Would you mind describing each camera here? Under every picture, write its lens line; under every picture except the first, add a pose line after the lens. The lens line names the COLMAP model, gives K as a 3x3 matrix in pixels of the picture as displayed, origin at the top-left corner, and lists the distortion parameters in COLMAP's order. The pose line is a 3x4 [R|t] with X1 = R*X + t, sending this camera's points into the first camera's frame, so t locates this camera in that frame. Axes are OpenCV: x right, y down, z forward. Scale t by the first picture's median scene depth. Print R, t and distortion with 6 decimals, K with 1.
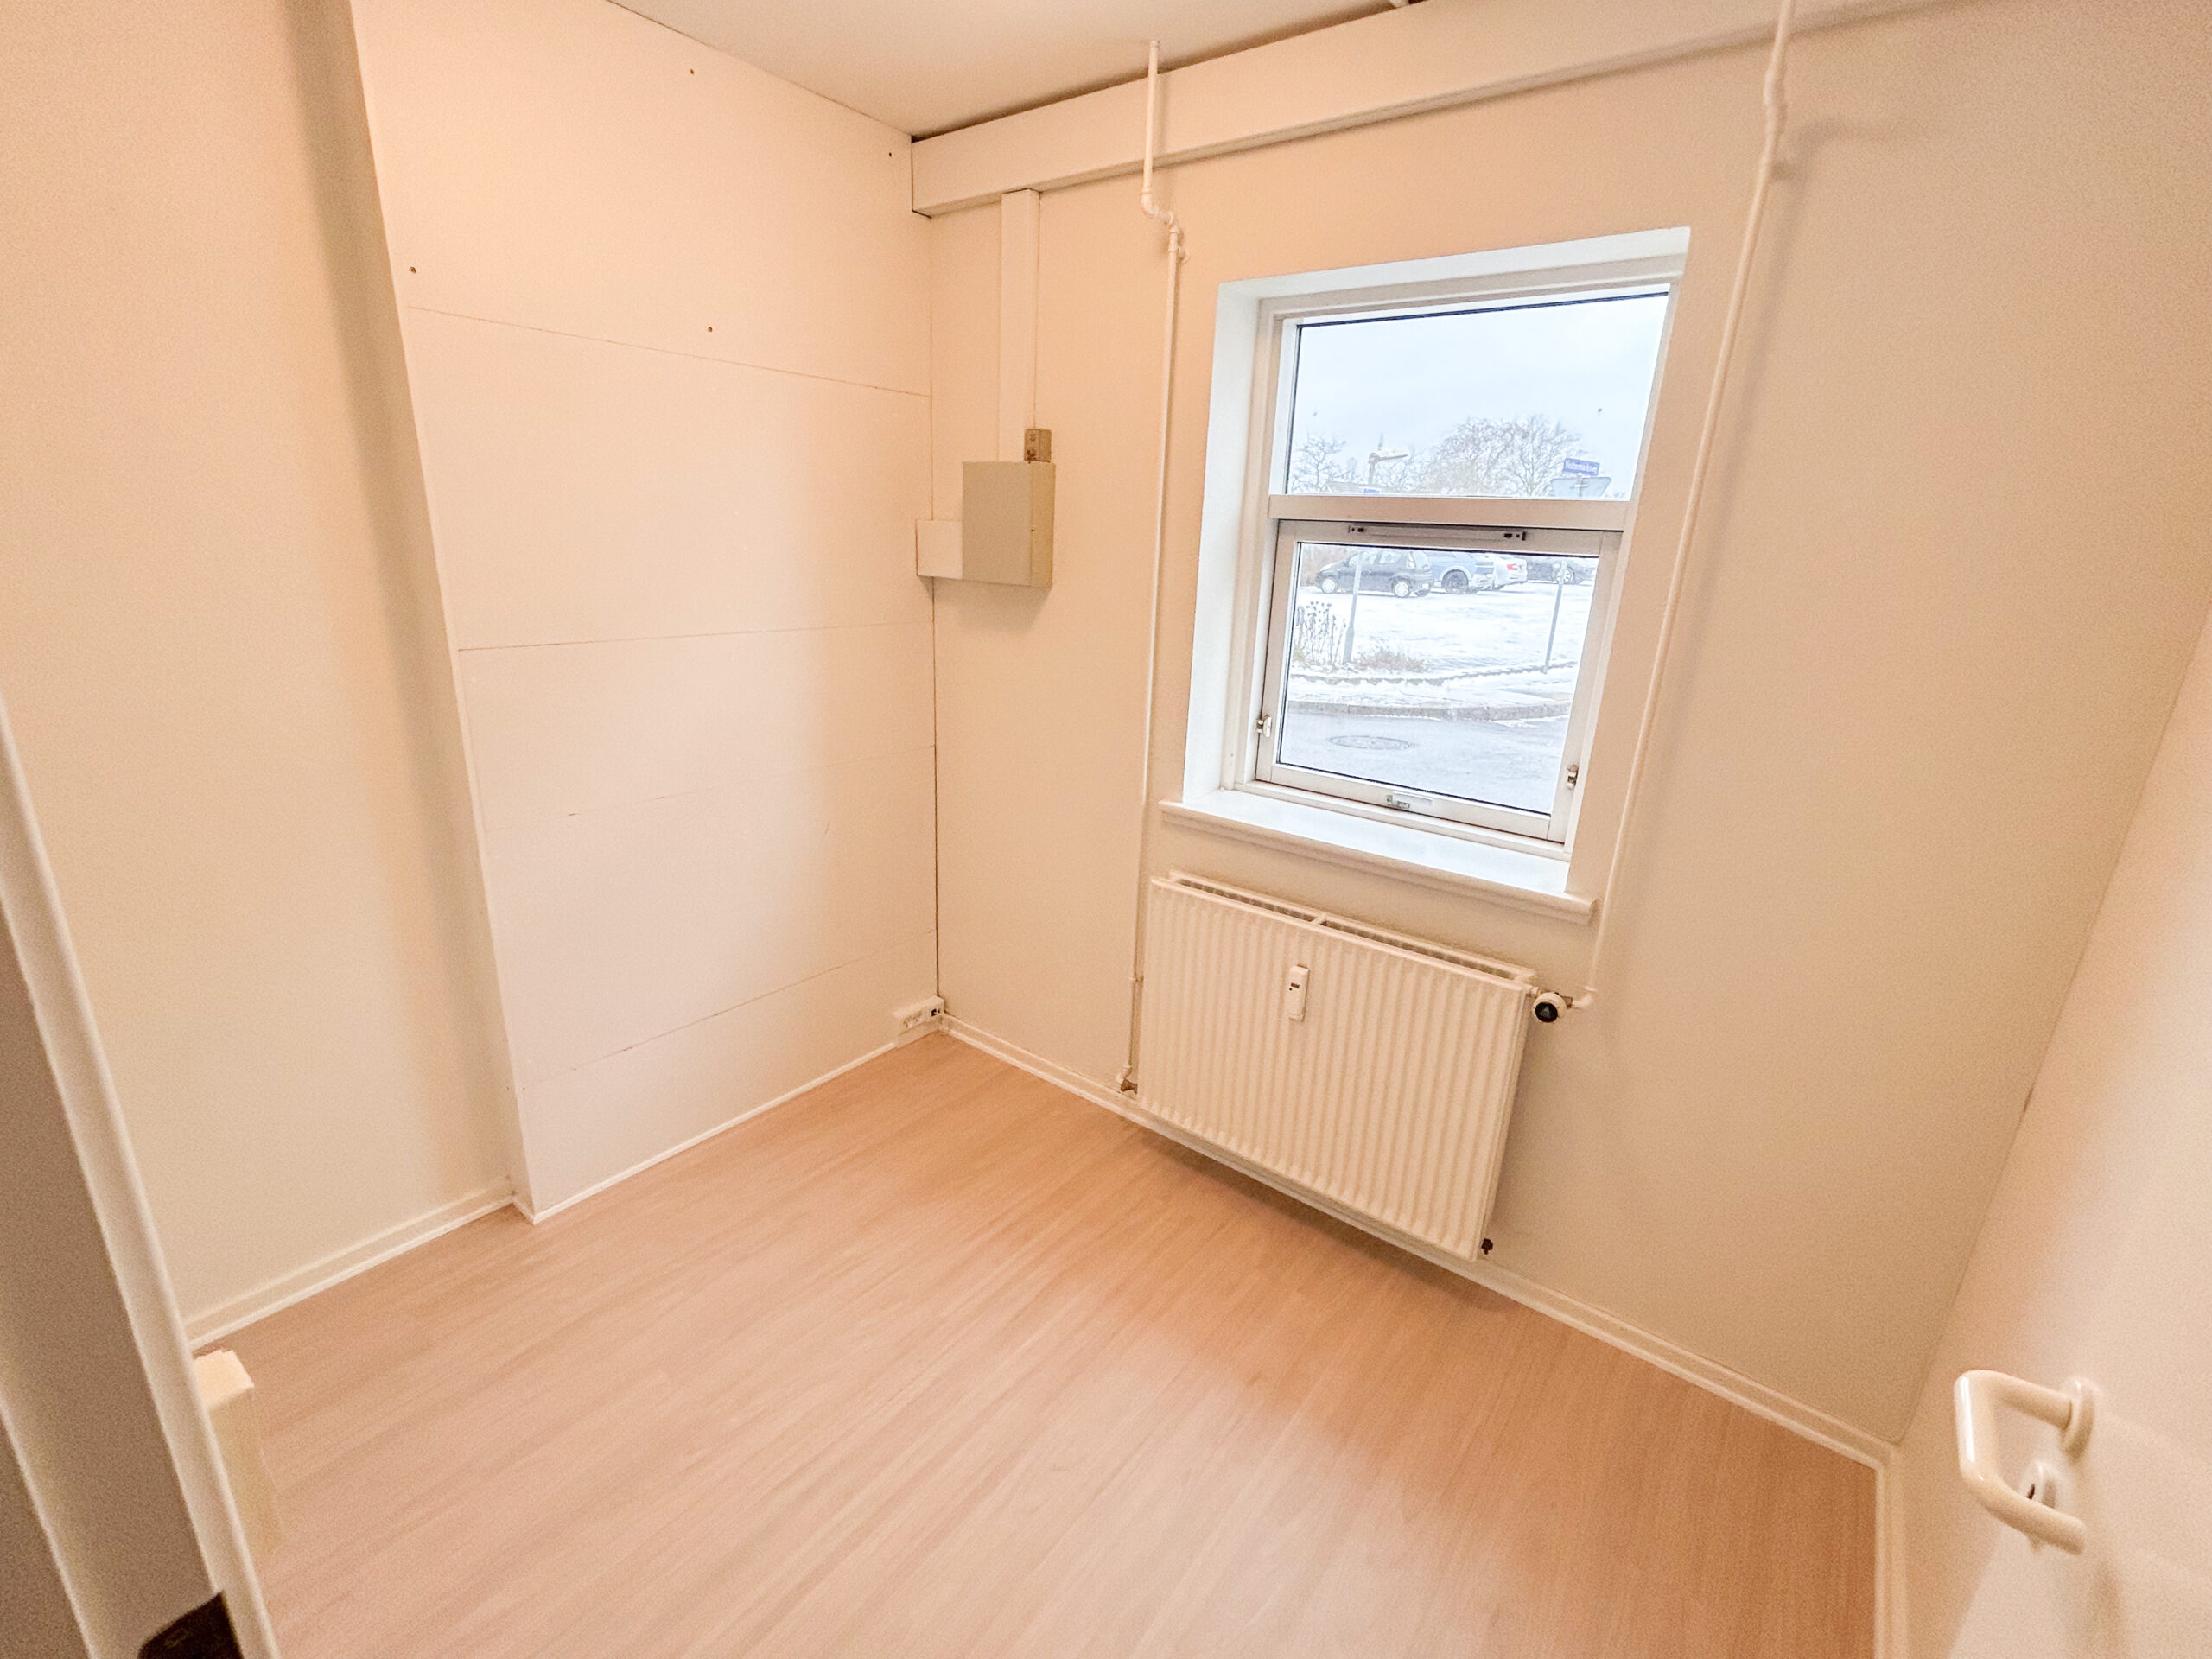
lens RADIAL K [[981.0, 0, 1103.5], [0, 981.0, 832.6], [0, 0, 1]] dist [-0.004011, 0.000818]
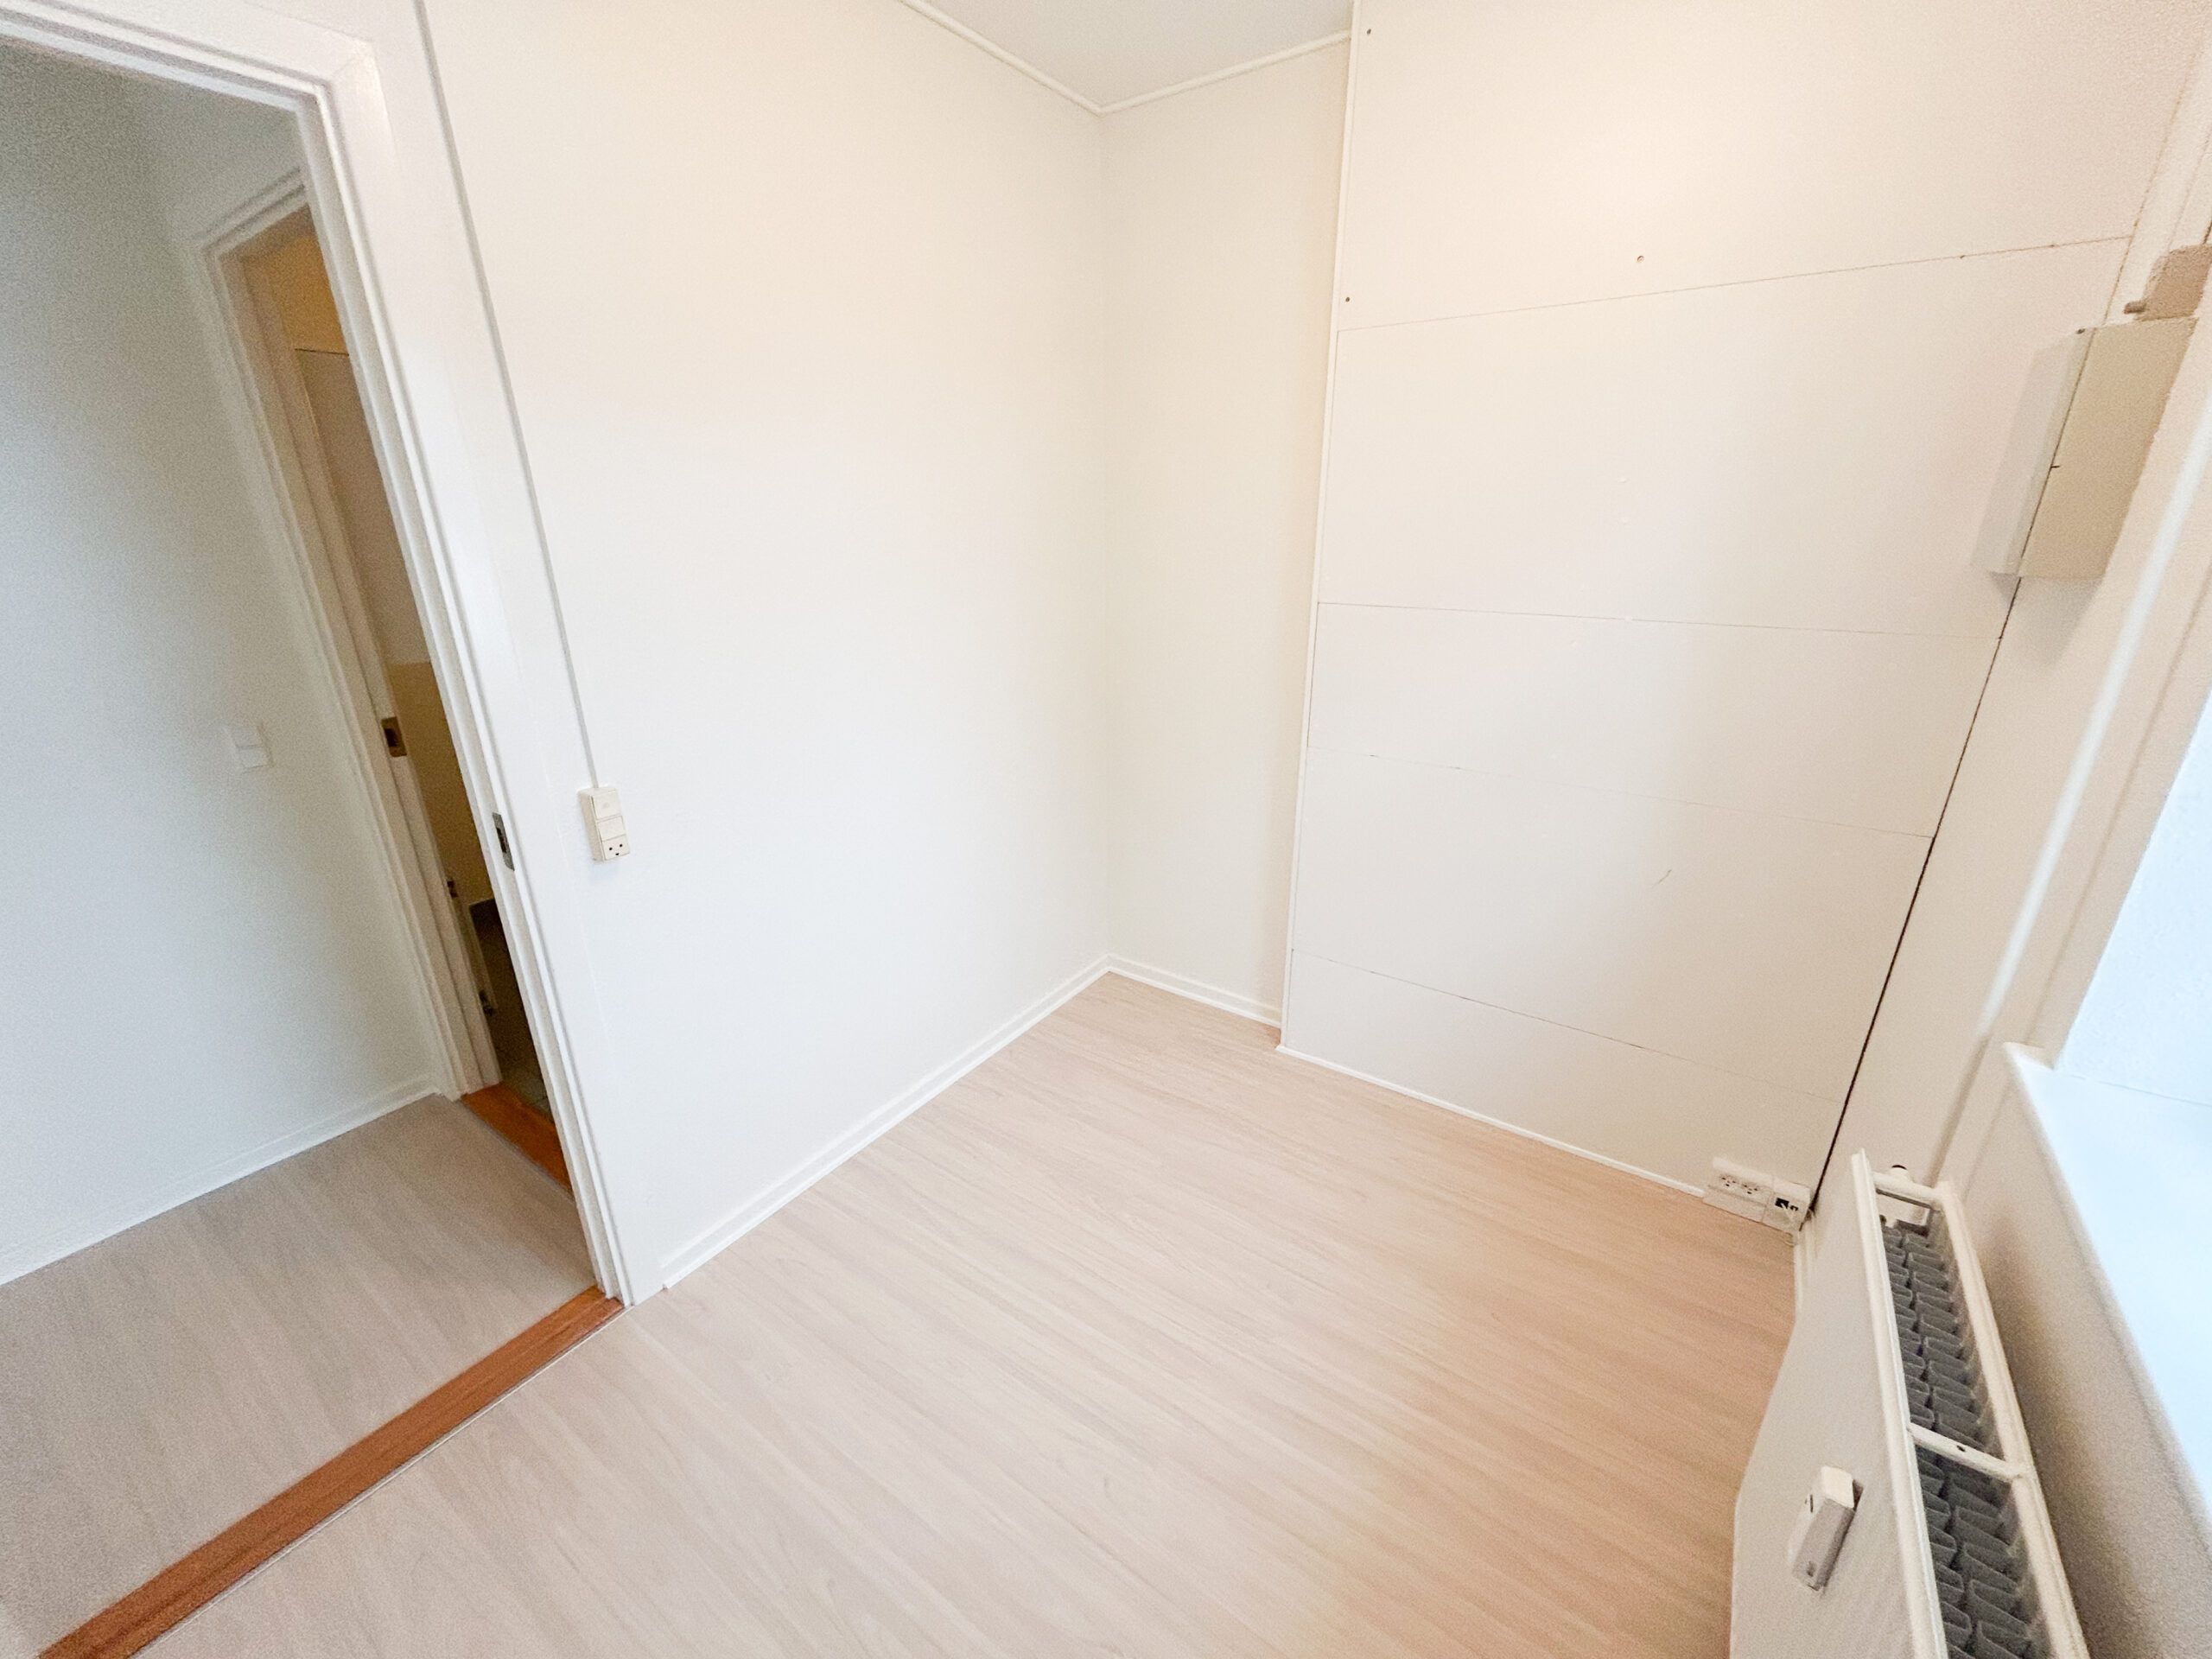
lens RADIAL K [[886.0, 0, 1101.7], [0, 886.0, 832.9], [0, 0, 1]] dist [0.001535, -0.002800]
pose [[0.042101, 0.302732, -0.952145, 0.430349], [-0.282377, 0.917742, 0.279307, -0.125605], [0.958379, 0.257104, 0.124123, 0.537764]]
